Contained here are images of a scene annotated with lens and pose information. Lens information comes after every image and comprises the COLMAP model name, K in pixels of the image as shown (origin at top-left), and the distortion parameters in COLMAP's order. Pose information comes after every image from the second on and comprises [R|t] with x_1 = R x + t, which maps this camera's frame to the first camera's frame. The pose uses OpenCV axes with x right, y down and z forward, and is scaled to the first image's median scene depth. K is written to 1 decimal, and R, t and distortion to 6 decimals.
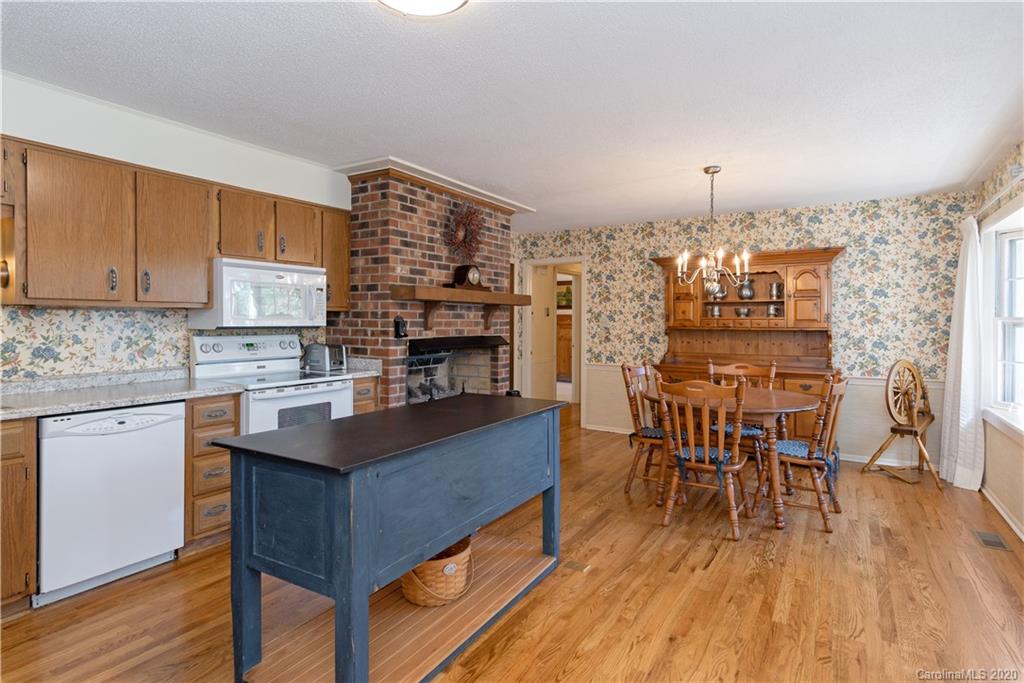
lens RADIAL K [[539.5, 0, 512.1], [0, 539.5, 317.3], [0, 0, 1]] dist [0.000683, -0.000037]
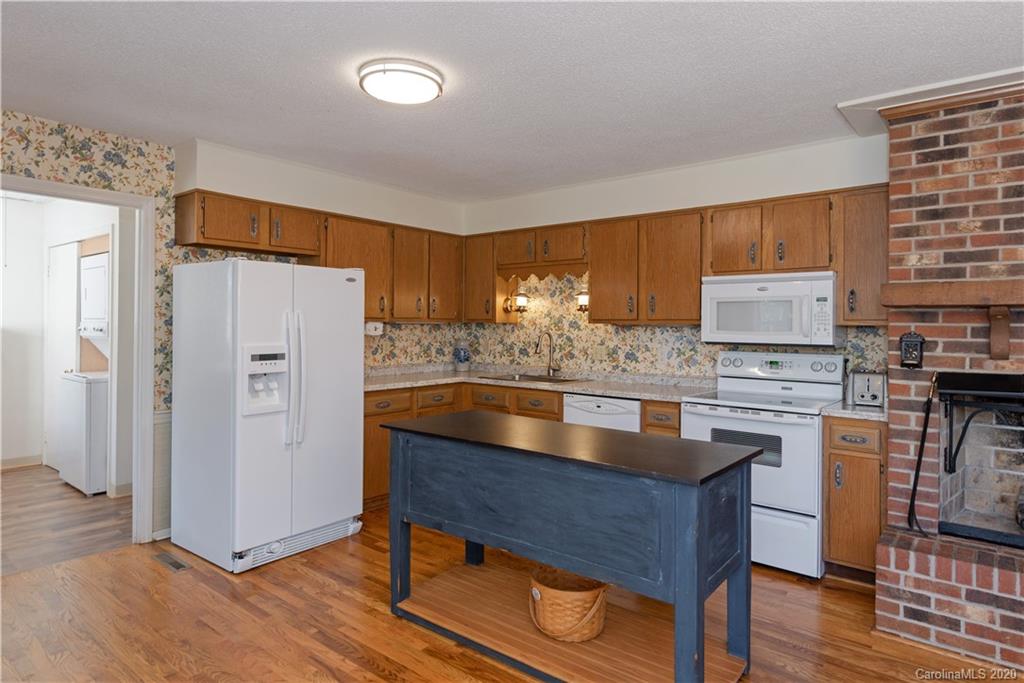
lens RADIAL K [[593.2, 0, 511.3], [0, 593.2, 328.4], [0, 0, 1]] dist [0.000808, 0.000185]
pose [[-0.130512, -0.003286, -0.991441, 0.566186], [-0.007868, 0.999966, -0.002278, -0.002305], [0.991415, 0.007504, -0.130534, 0.655821]]
